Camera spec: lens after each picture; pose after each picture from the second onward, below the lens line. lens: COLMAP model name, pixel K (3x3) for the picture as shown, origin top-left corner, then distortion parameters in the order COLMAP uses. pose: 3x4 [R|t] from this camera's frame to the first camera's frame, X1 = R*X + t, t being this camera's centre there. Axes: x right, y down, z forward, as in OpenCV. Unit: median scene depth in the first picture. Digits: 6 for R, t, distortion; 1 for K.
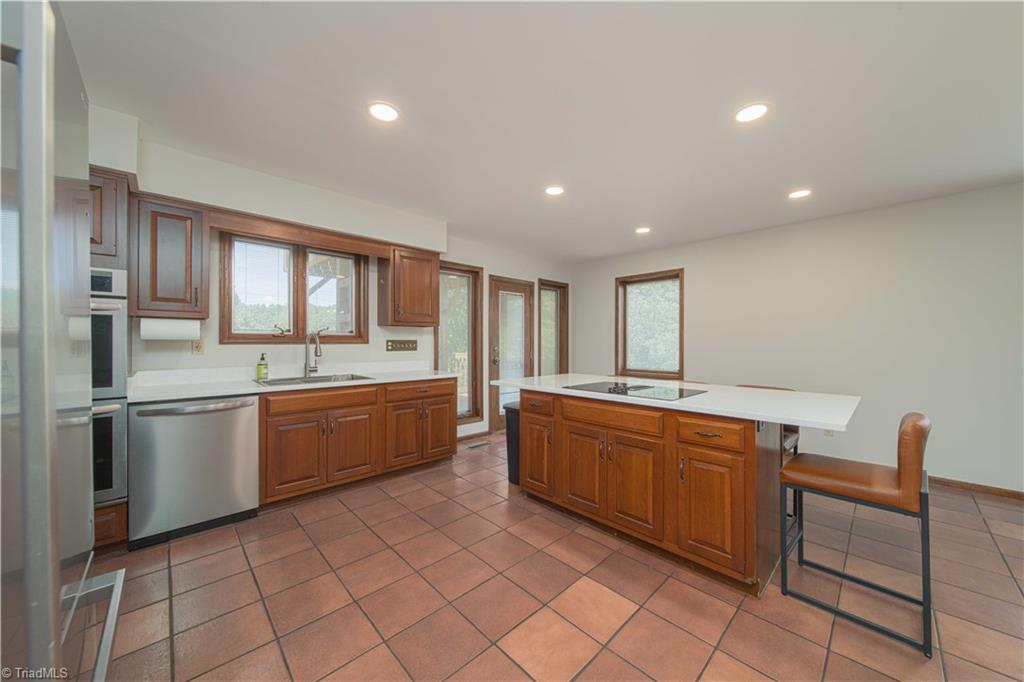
lens RADIAL K [[361.3, 0, 512.1], [0, 361.3, 343.9], [0, 0, 1]] dist [-0.000458, -0.000612]
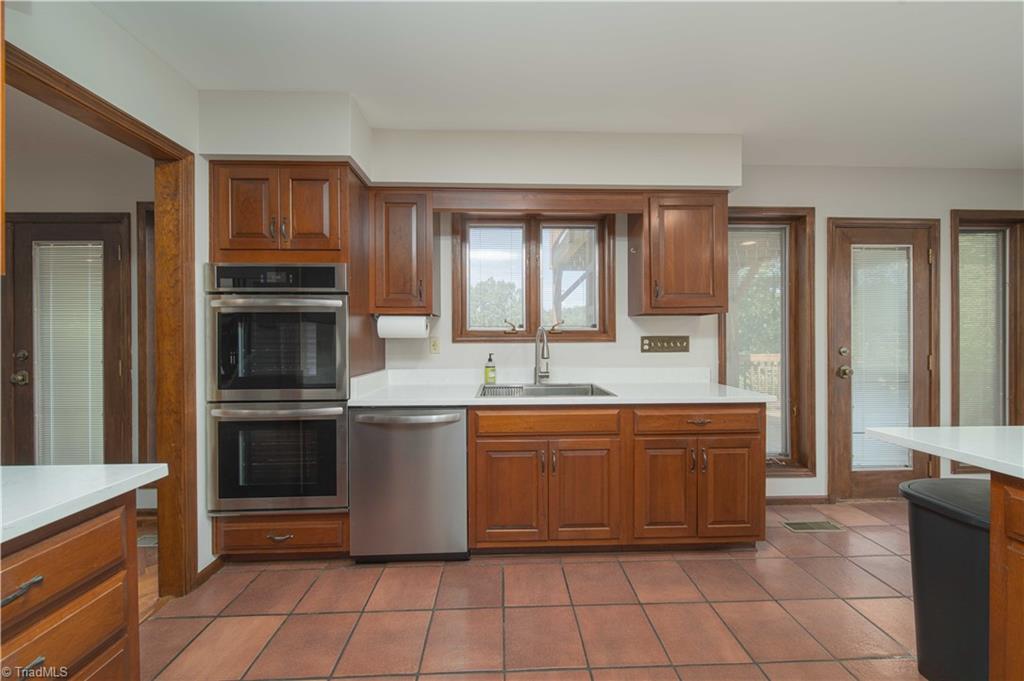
lens RADIAL K [[361.3, 0, 516.6], [0, 361.3, 339.8], [0, 0, 1]] dist [-0.000458, -0.000612]
pose [[0.749996, -0.003048, -0.661436, -0.073019], [0.001874, 0.999995, -0.002483, -0.002773], [0.661440, 0.000623, 0.749998, 0.338237]]
